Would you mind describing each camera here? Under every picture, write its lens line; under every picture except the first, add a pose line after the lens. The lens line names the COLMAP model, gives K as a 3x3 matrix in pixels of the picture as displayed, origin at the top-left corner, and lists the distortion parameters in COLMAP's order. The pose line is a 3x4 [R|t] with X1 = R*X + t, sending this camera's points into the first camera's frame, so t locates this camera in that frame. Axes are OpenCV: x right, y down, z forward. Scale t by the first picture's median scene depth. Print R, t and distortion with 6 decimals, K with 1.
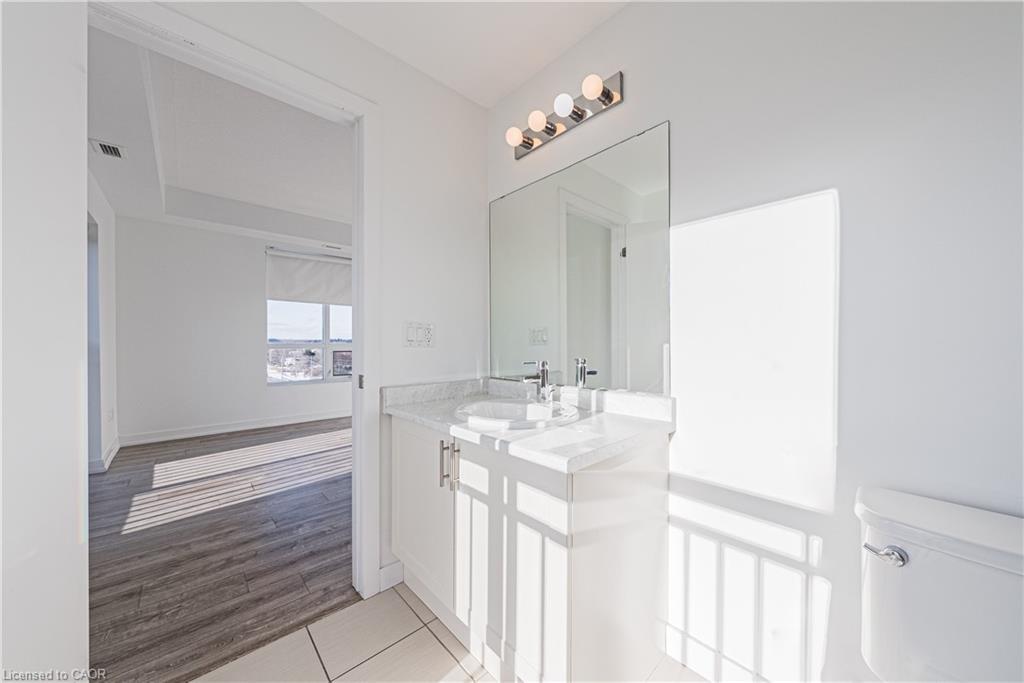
lens RADIAL K [[361.9, 0, 512.0], [0, 361.9, 341.5], [0, 0, 1]] dist [0.000311, 0.000004]
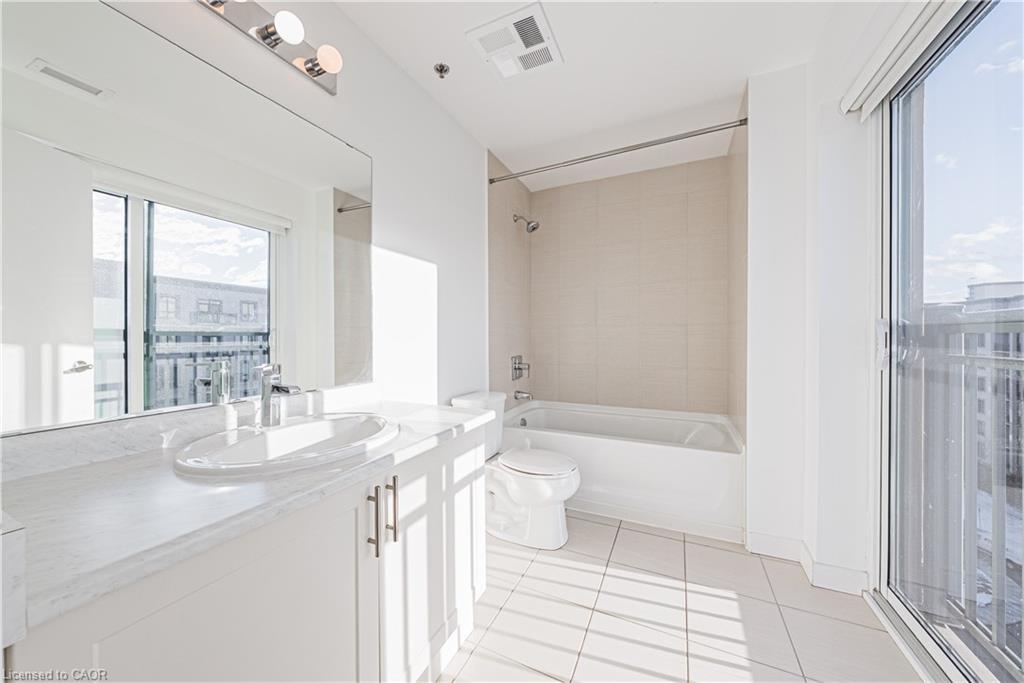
lens RADIAL K [[356.9, 0, 524.0], [0, 356.9, 340.1], [0, 0, 1]] dist [0.000248, -0.000010]
pose [[-0.411529, -0.007947, 0.911362, -0.865556], [-0.005406, 0.999966, 0.006278, -0.001465], [-0.911381, -0.002343, -0.411558, 0.988800]]
